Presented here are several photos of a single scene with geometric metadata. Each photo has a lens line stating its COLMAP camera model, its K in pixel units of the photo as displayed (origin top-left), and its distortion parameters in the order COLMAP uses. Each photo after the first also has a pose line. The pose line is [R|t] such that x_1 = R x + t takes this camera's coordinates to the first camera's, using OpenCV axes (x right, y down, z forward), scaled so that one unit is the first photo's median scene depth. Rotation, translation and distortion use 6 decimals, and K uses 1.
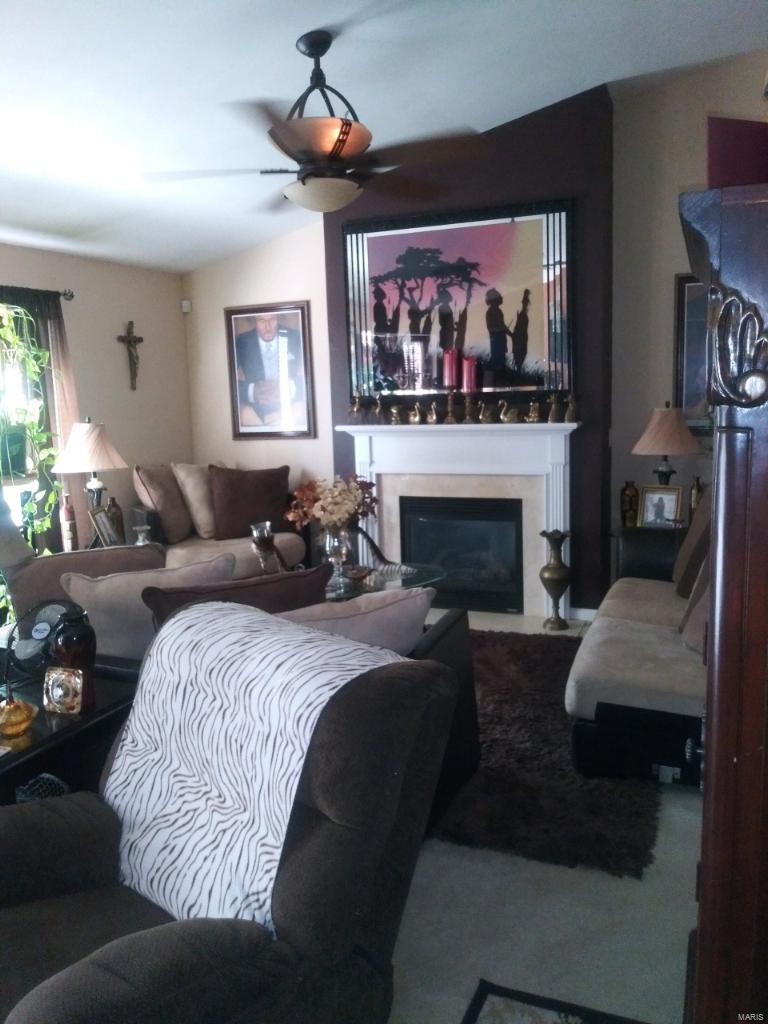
lens RADIAL K [[838.8, 0, 384.0], [0, 838.8, 512.0], [0, 0, 1]] dist [0.034658, 0.002125]
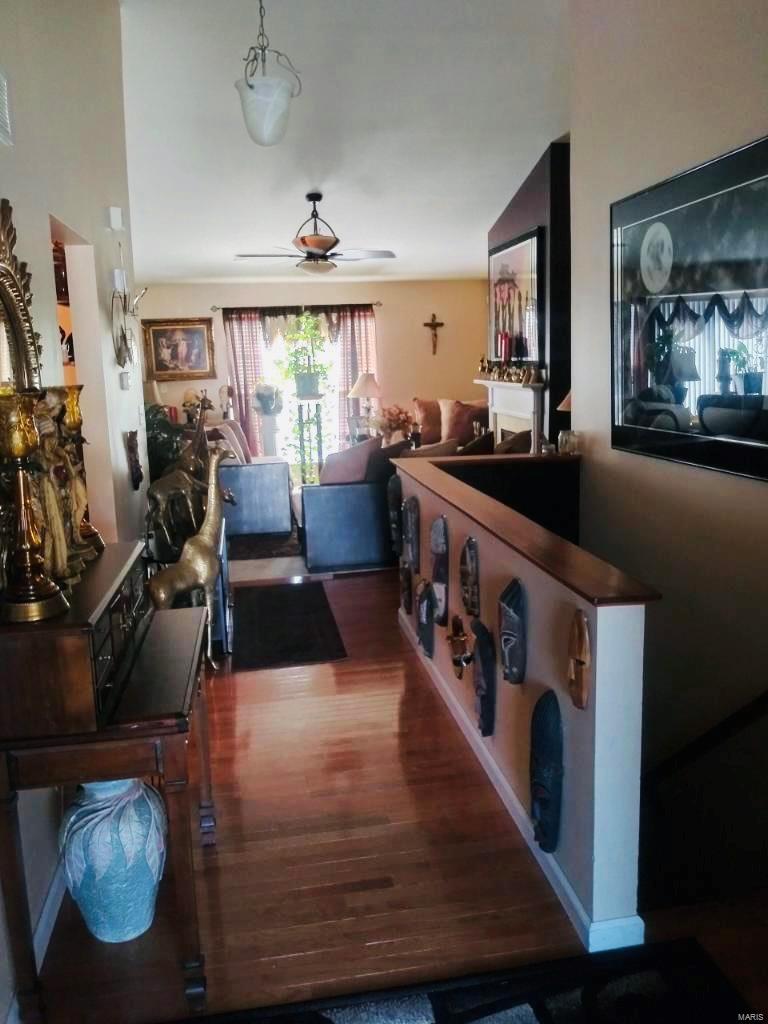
lens RADIAL K [[838.8, 0, 384.0], [0, 838.8, 512.0], [0, 0, 1]] dist [0.034658, 0.002125]
pose [[0.477972, 0.182367, -0.859235, 1.231757], [-0.133147, 0.981949, 0.134346, -0.046918], [0.868225, 0.050191, 0.493626, 0.082468]]
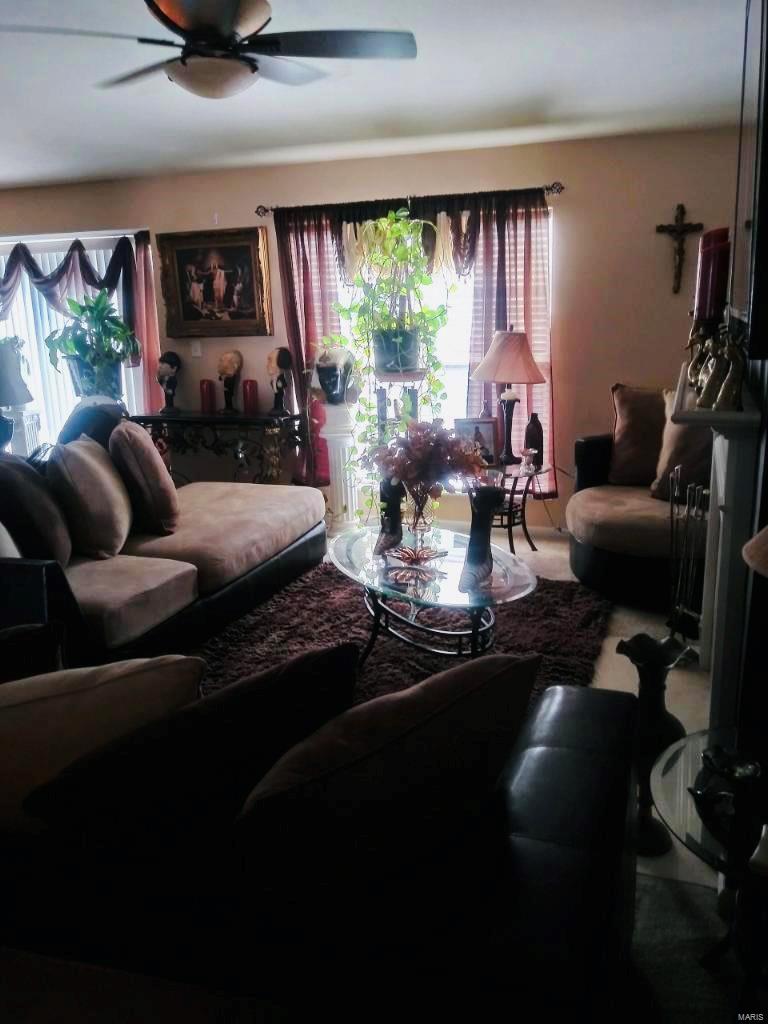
lens RADIAL K [[838.8, 0, 384.0], [0, 838.8, 512.0], [0, 0, 1]] dist [0.034658, 0.002125]
pose [[-0.003661, 0.269465, -0.963003, 0.568196], [-0.145998, 0.952547, 0.267094, -0.124807], [0.989278, 0.141574, 0.035854, 0.747861]]
